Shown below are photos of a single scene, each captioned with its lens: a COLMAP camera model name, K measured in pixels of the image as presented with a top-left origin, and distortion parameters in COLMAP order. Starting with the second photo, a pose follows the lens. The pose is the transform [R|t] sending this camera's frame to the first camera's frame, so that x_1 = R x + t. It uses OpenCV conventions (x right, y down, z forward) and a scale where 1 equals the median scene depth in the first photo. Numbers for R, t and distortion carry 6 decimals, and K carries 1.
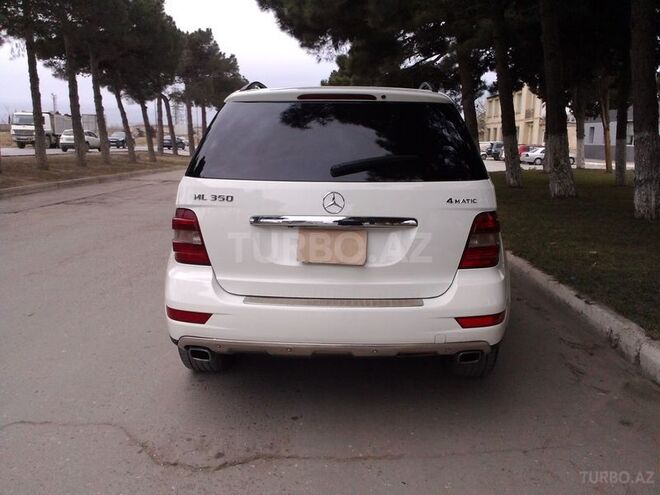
lens RADIAL K [[556.3, 0, 338.1], [0, 556.3, 250.1], [0, 0, 1]] dist [0.083465, -0.143761]
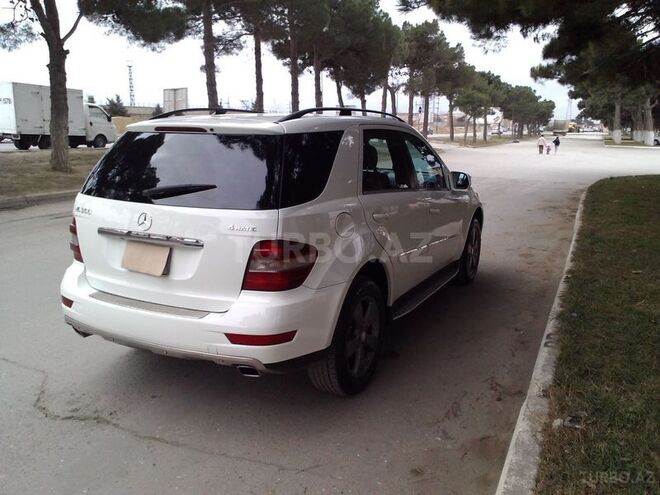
lens RADIAL K [[556.3, 0, 338.1], [0, 556.3, 250.1], [0, 0, 1]] dist [0.083465, -0.143761]
pose [[0.899596, 0.095180, -0.426225, 0.808699], [-0.084432, 0.995453, 0.044091, -0.103836], [0.428484, -0.003677, 0.903542, 0.088664]]
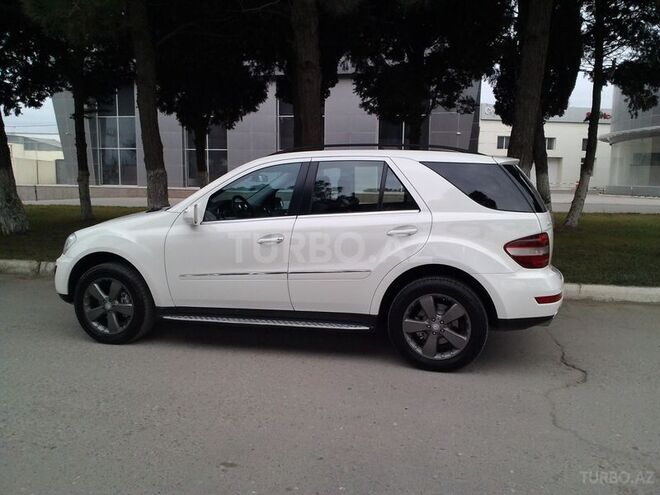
lens RADIAL K [[556.3, 0, 338.1], [0, 556.3, 250.1], [0, 0, 1]] dist [0.083465, -0.143761]
pose [[0.185511, -0.140957, 0.972480, -1.887839], [0.181775, 0.977500, 0.107010, -0.294192], [-0.965683, 0.156921, 0.206959, 1.208719]]
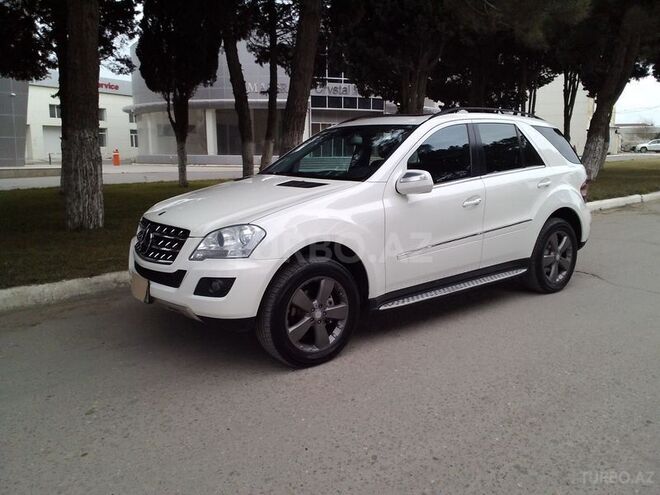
lens RADIAL K [[556.3, 0, 338.1], [0, 556.3, 250.1], [0, 0, 1]] dist [0.083465, -0.143761]
pose [[-0.647550, -0.143689, 0.748353, -1.313863], [0.146099, 0.940432, 0.306989, -0.616229], [-0.747886, 0.308125, -0.587984, 3.054875]]
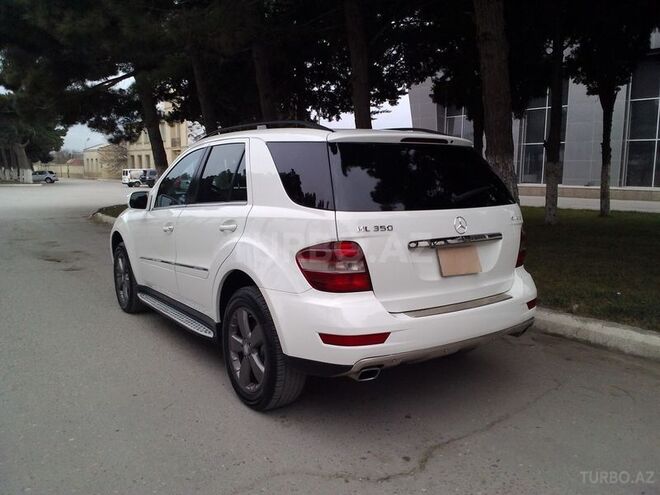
lens RADIAL K [[555.9, 0, 349.4], [0, 555.9, 246.9], [0, 0, 1]] dist [0.078005, 0.000245]
pose [[0.783550, -0.090216, 0.614744, -0.901391], [0.121941, 0.992489, -0.009773, -0.050293], [-0.609245, 0.082620, 0.788666, 0.151415]]
